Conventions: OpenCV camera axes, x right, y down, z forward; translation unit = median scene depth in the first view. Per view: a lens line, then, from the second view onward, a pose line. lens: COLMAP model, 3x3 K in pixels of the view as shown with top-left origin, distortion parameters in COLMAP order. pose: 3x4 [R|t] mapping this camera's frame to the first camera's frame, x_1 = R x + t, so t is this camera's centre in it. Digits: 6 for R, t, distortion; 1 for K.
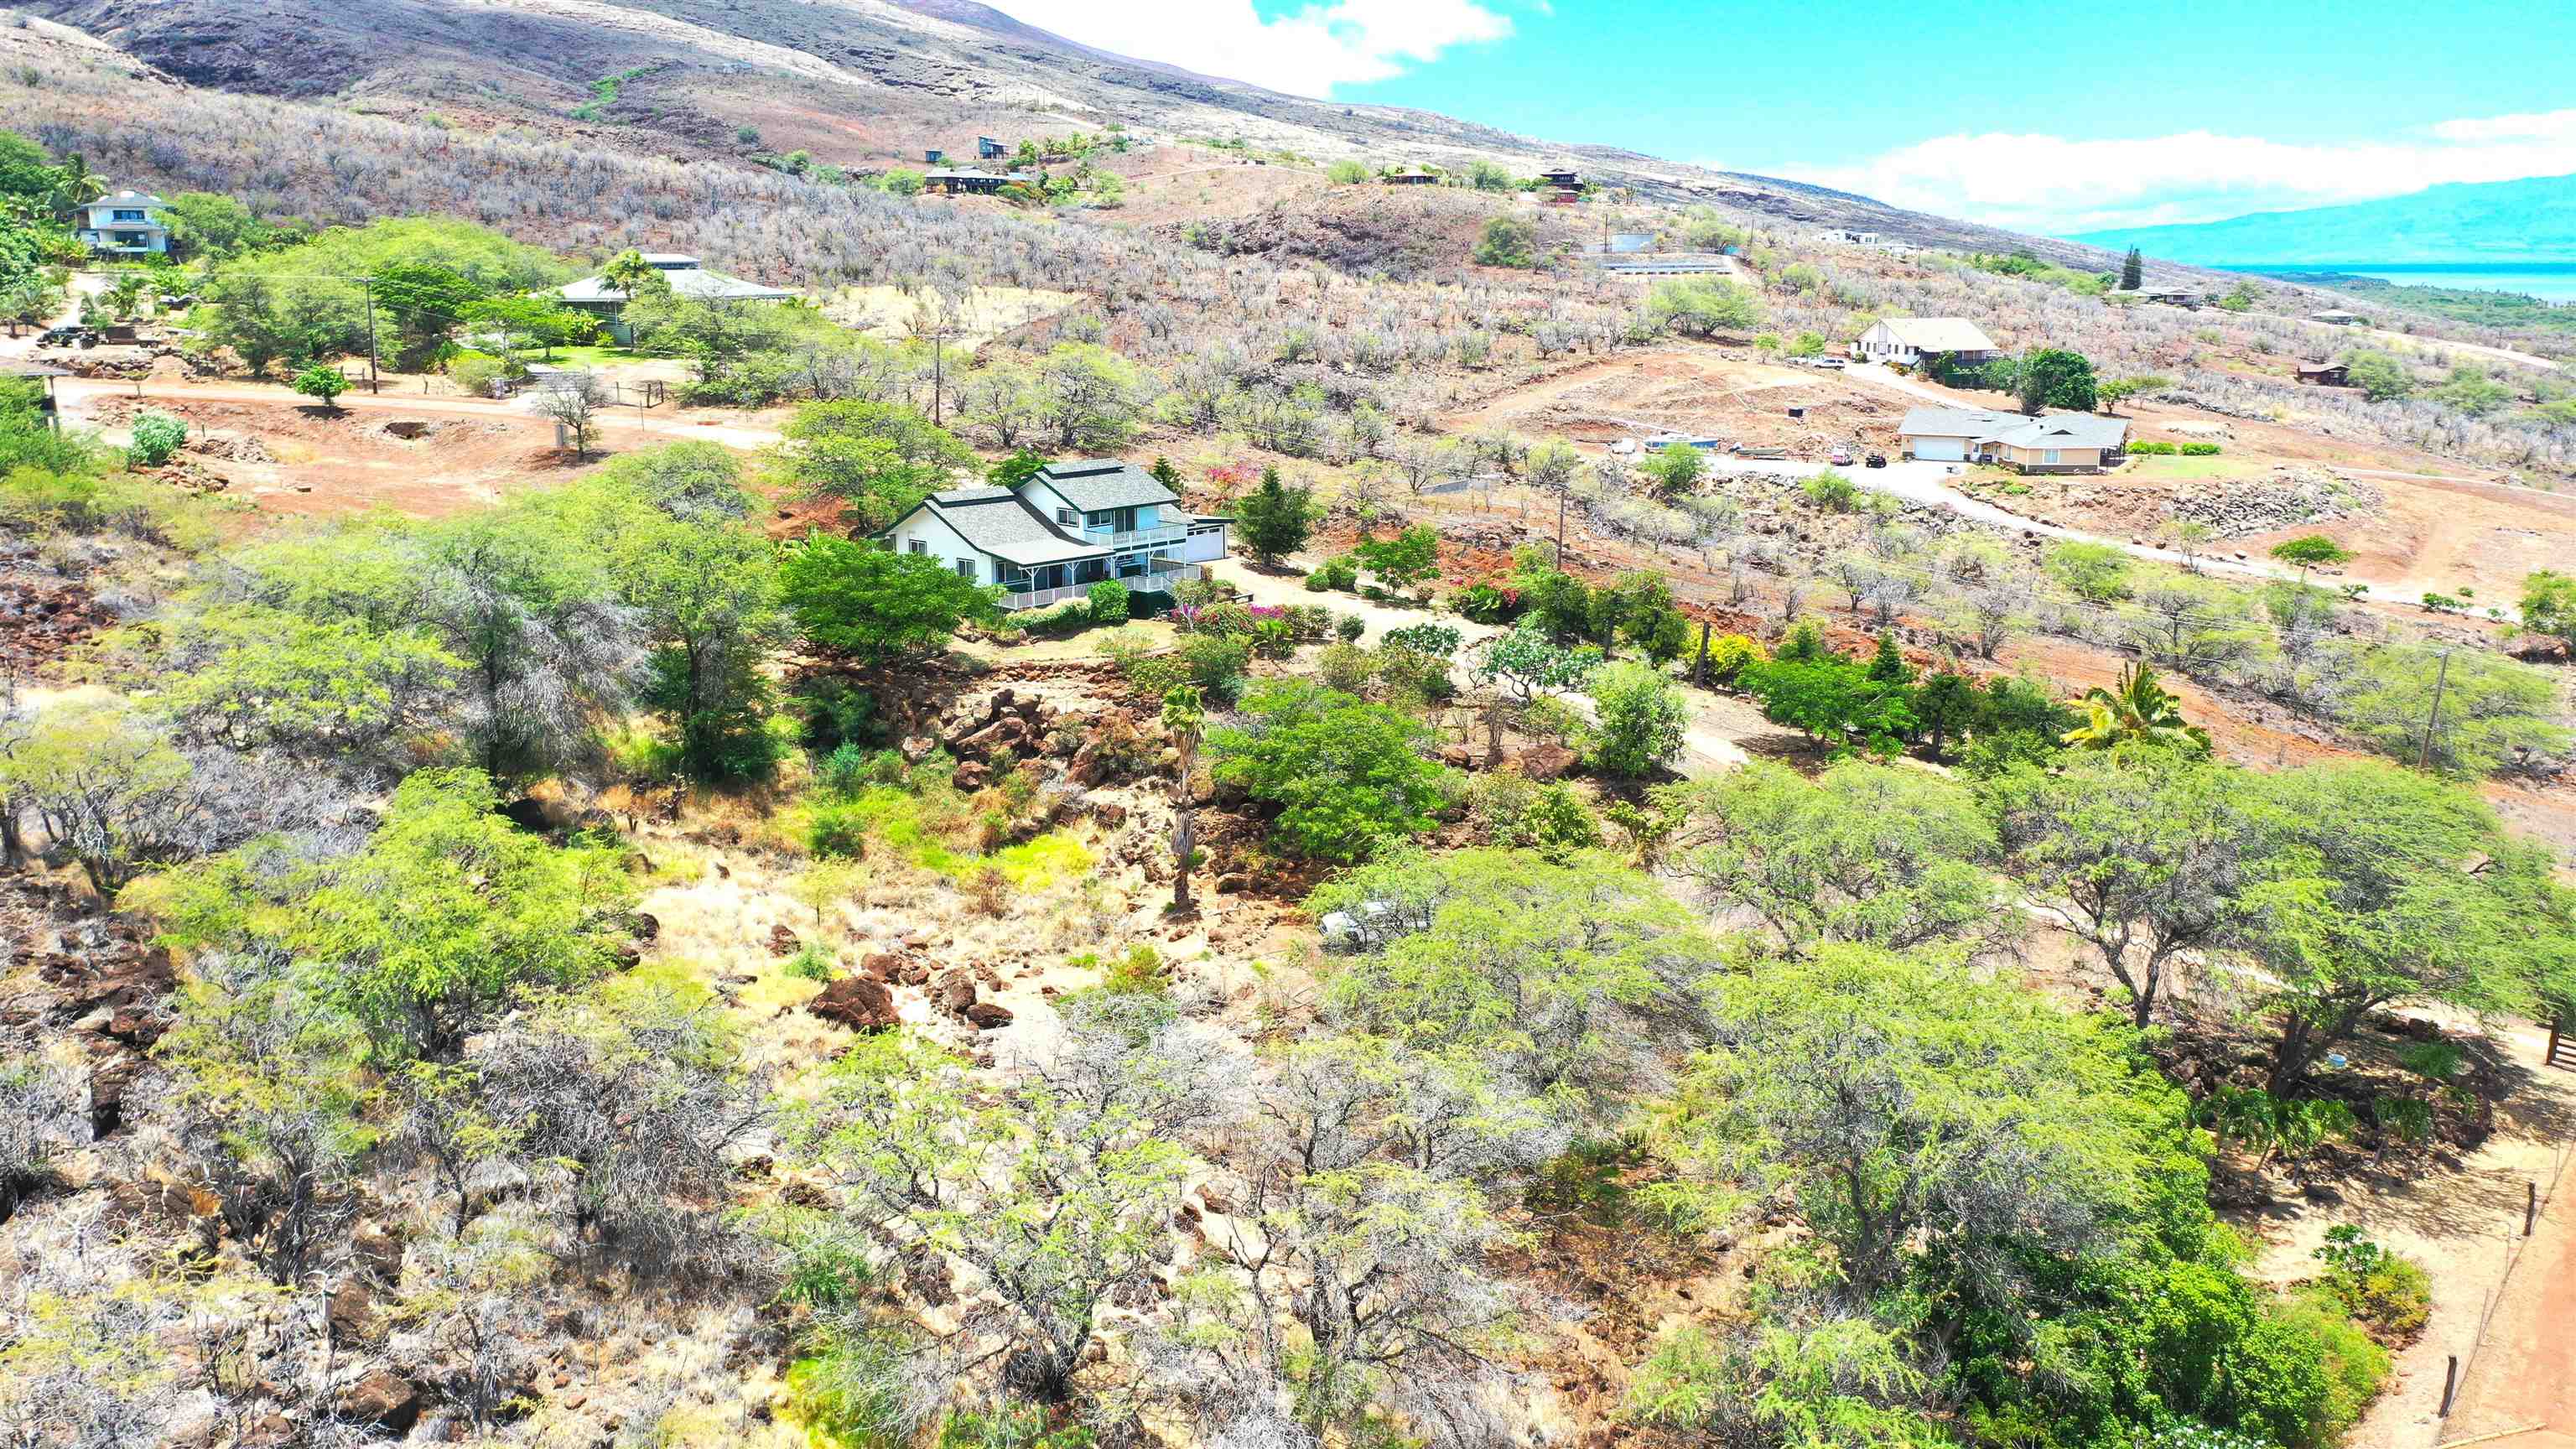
lens RADIAL K [[2024.7, 0, 1288.0], [0, 2024.7, 724.5], [0, 0, 1]] dist [-0.003204, 0.002698]
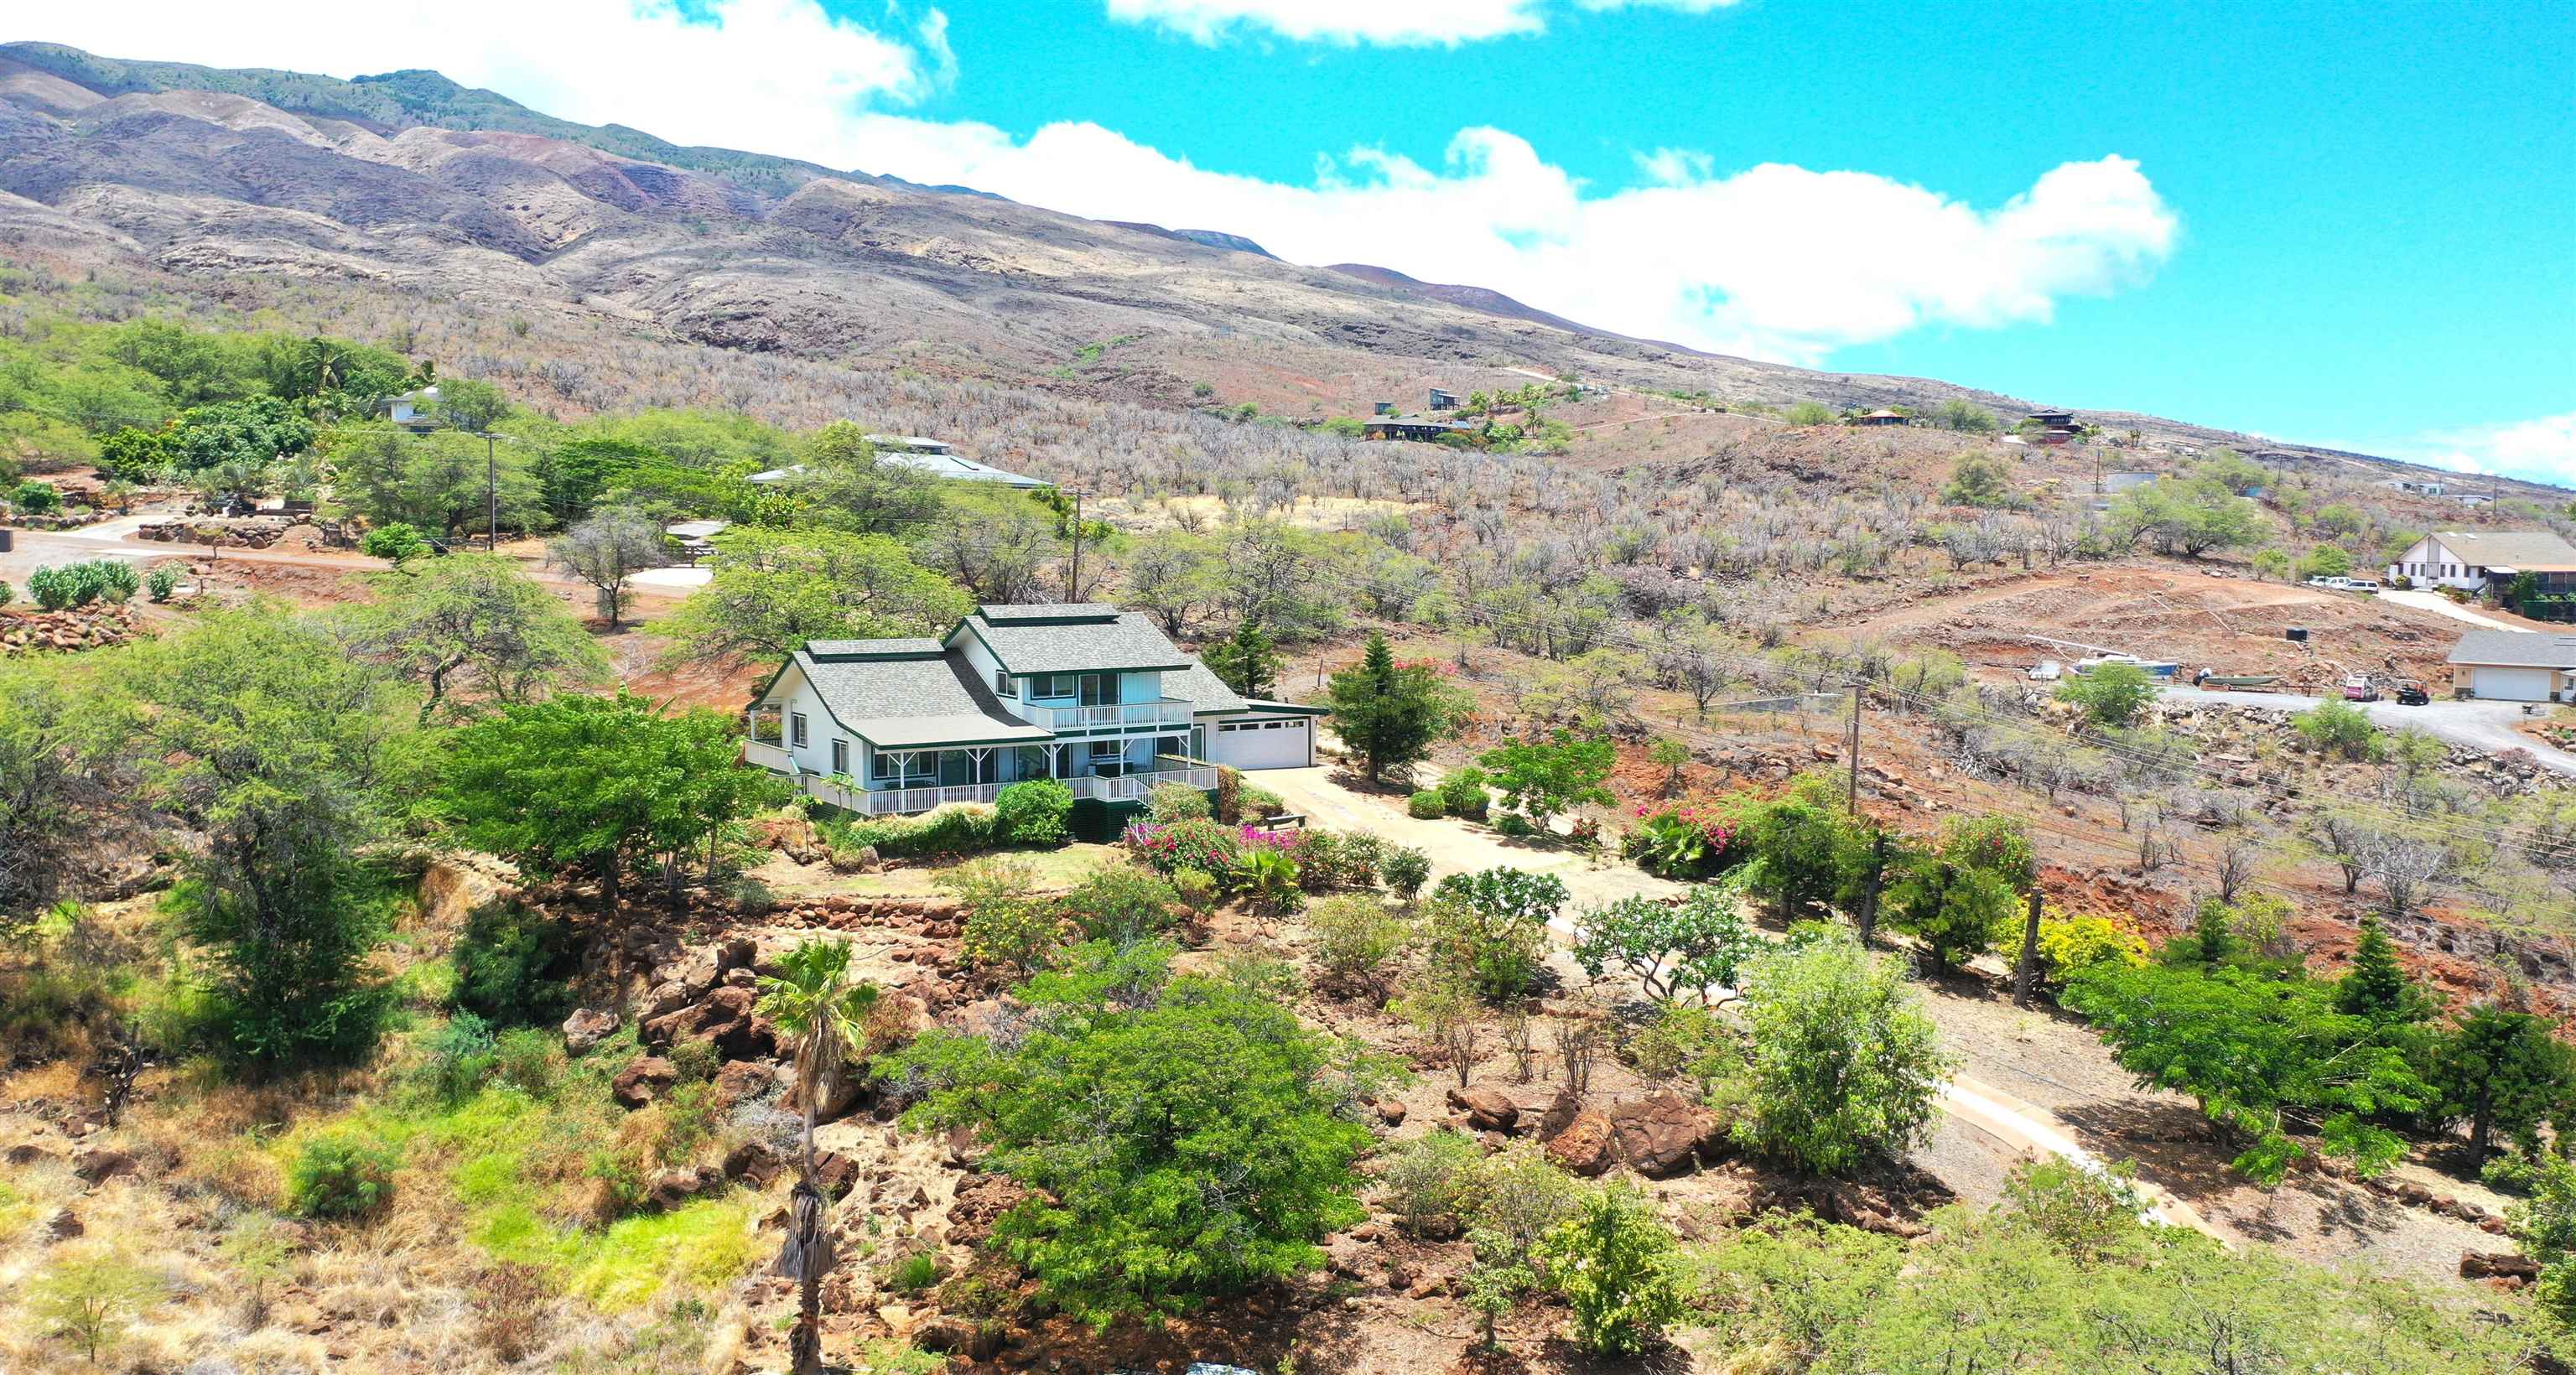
lens RADIAL K [[2049.6, 0, 1288.0], [0, 2049.6, 687.5], [0, 0, 1]] dist [-0.008347, 0.001630]
pose [[0.971146, 0.024030, -0.237270, 0.102513], [-0.059390, 0.987935, -0.143029, -0.008930], [0.230971, 0.152993, 0.960857, 0.288966]]
